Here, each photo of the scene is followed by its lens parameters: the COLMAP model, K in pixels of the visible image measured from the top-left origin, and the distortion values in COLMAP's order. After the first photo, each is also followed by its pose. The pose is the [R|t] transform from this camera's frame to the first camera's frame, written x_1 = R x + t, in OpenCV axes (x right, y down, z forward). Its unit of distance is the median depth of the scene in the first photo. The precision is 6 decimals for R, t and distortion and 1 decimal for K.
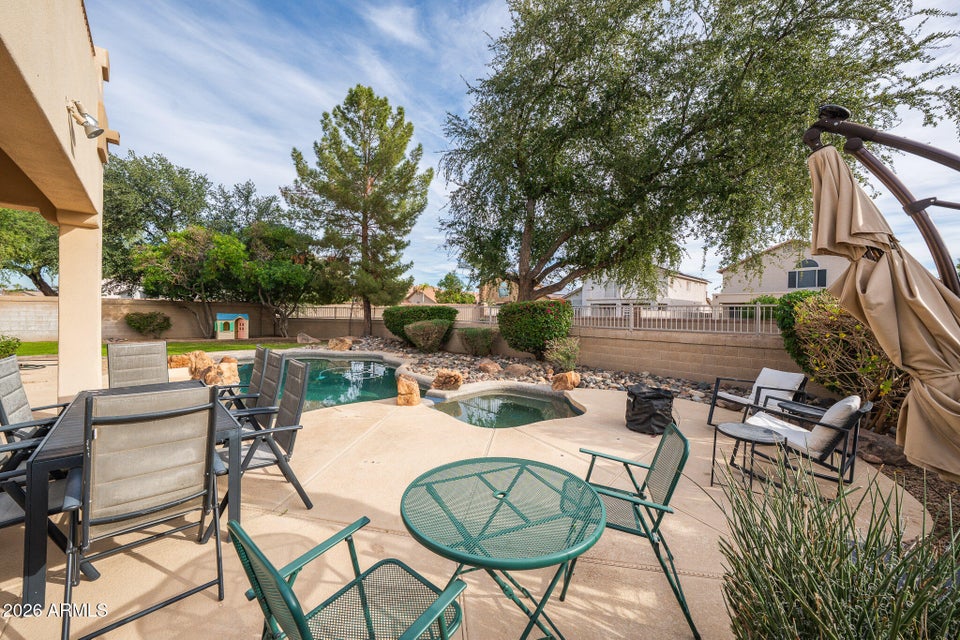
lens RADIAL K [[353.6, 0, 524.8], [0, 353.6, 318.0], [0, 0, 1]] dist [0.008383, 0.000076]
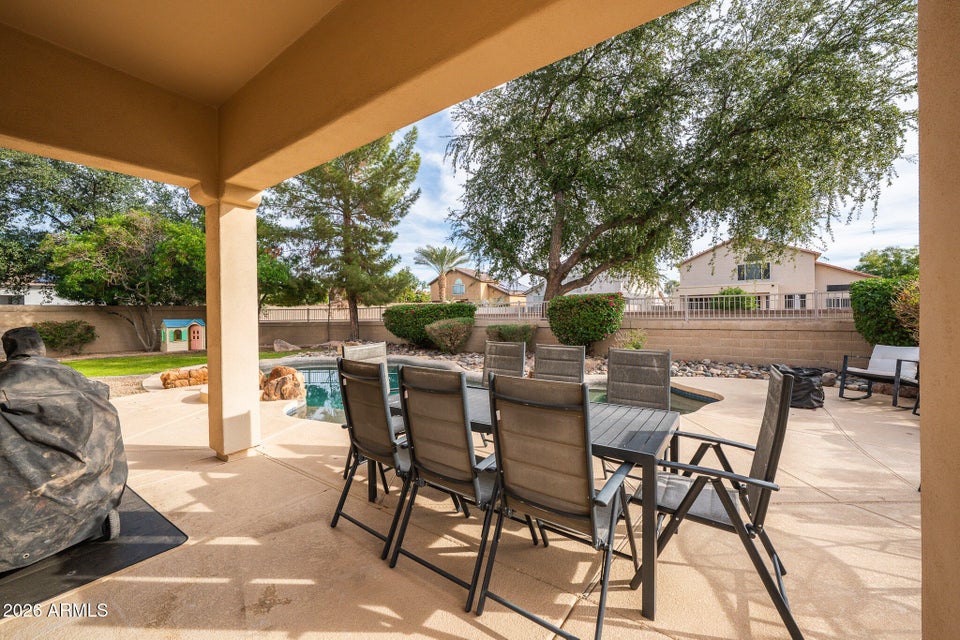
lens RADIAL K [[370.1, 0, 541.5], [0, 370.1, 315.5], [0, 0, 1]] dist [0.020273, 0.000219]
pose [[0.982915, -0.031233, 0.181390, -0.175215], [0.031277, 0.999507, 0.002618, 0.002182], [-0.181382, 0.003100, 0.983408, -0.000245]]
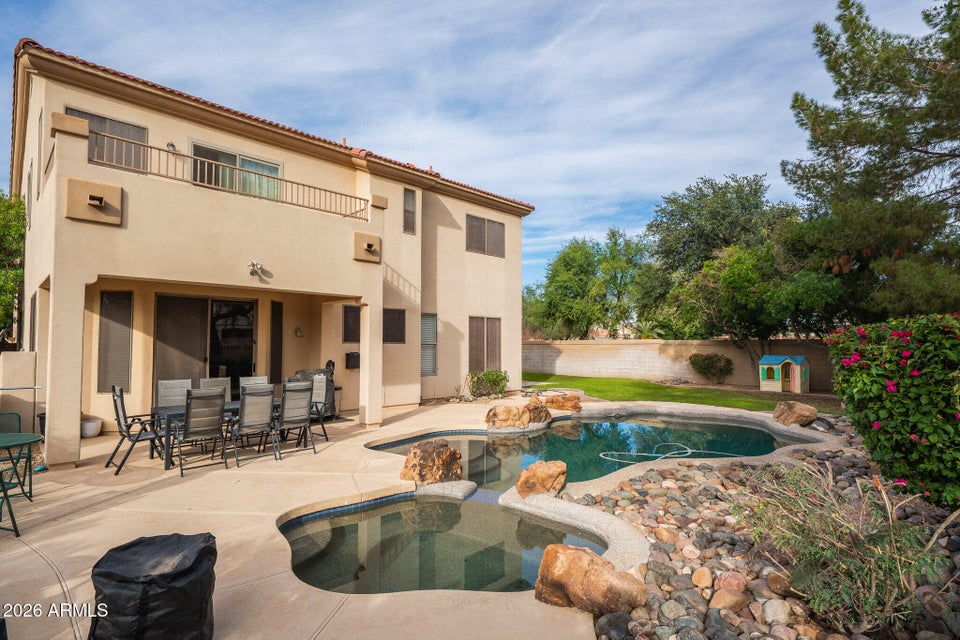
lens RADIAL K [[532.4, 0, 488.8], [0, 532.4, 326.4], [0, 0, 1]] dist [0.002283, 0.003425]
pose [[-0.088674, -0.039296, -0.995285, 0.303888], [-0.009602, 0.999209, -0.038595, -0.025401], [0.996014, 0.006134, -0.088982, 0.521689]]
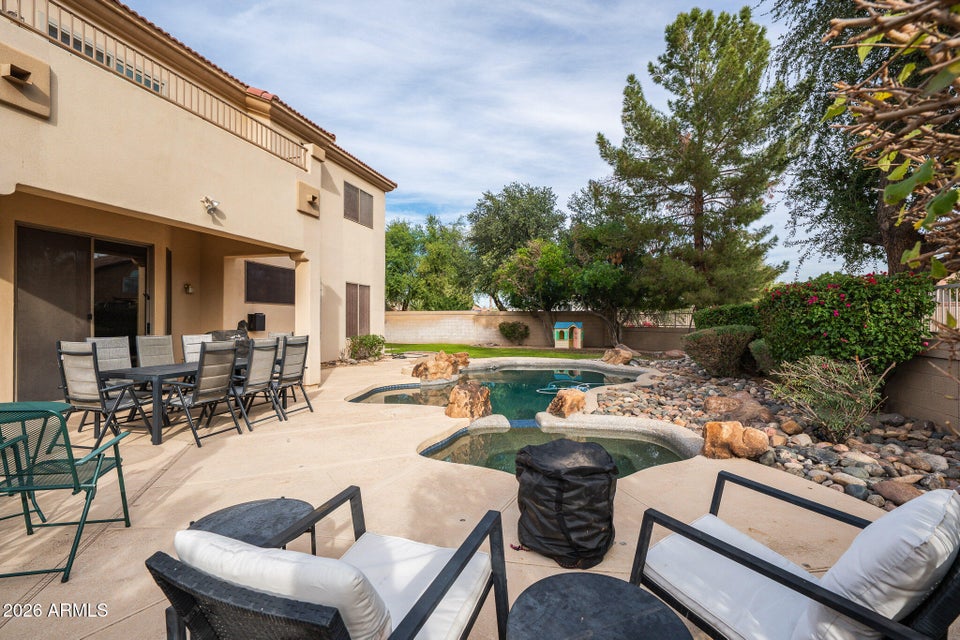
lens RADIAL K [[485.0, 0, 490.7], [0, 485.0, 327.8], [0, 0, 1]] dist [-0.001863, -0.000296]
pose [[0.479989, -0.004988, -0.877261, 0.258482], [-0.002011, 0.999975, -0.006786, 0.012739], [0.877272, 0.005021, 0.479966, 0.171914]]
